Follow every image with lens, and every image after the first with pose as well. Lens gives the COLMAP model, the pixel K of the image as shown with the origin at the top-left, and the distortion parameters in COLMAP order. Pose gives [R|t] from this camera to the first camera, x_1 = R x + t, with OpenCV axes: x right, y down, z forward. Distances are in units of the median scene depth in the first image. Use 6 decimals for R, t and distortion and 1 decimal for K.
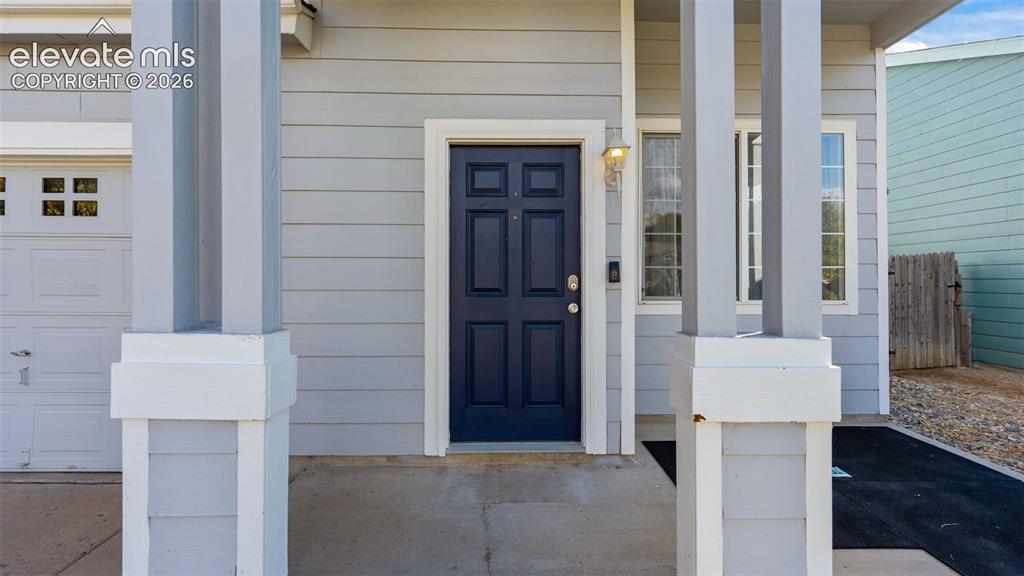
lens RADIAL K [[414.9, 0, 509.0], [0, 414.9, 280.0], [0, 0, 1]] dist [-0.000283, -0.000159]
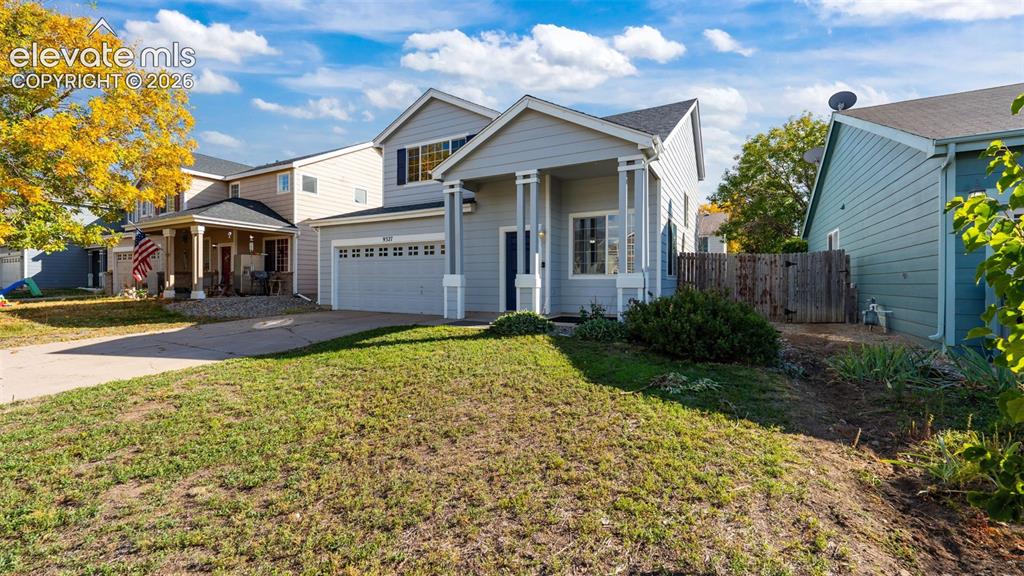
lens RADIAL K [[414.1, 0, 510.7], [0, 414.1, 282.9], [0, 0, 1]] dist [0.000317, -0.000350]
pose [[0.870951, -0.000521, -0.491370, 1.747342], [-0.000026, 0.999999, -0.001106, 0.140525], [0.491370, 0.000976, 0.870950, -2.274707]]
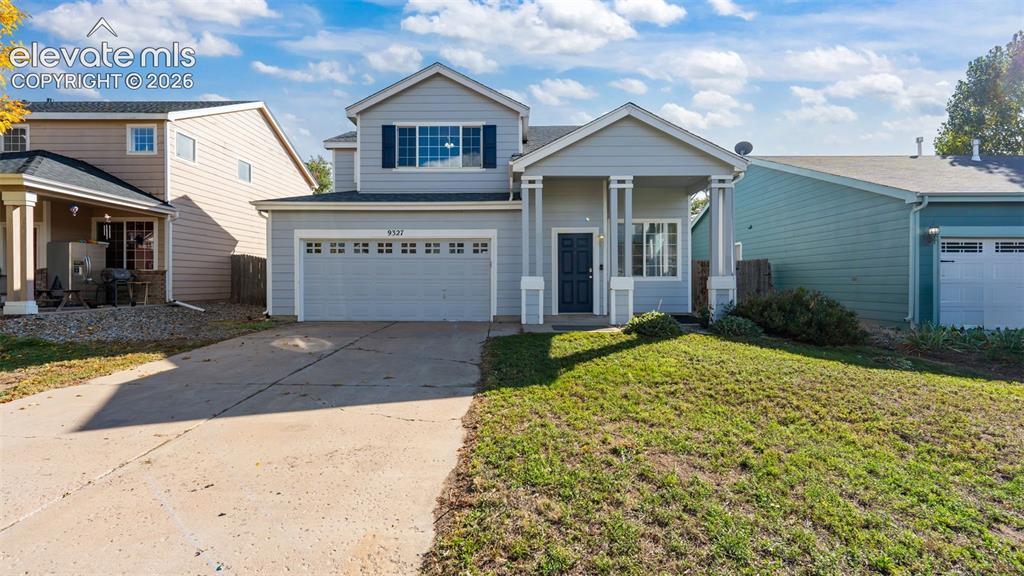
lens RADIAL K [[414.1, 0, 510.7], [0, 414.1, 282.9], [0, 0, 1]] dist [0.000317, -0.000350]
pose [[0.999779, -0.004153, -0.020608, -0.484042], [0.004197, 0.999989, 0.002124, 0.108231], [0.020599, -0.002210, 0.999785, -2.717144]]
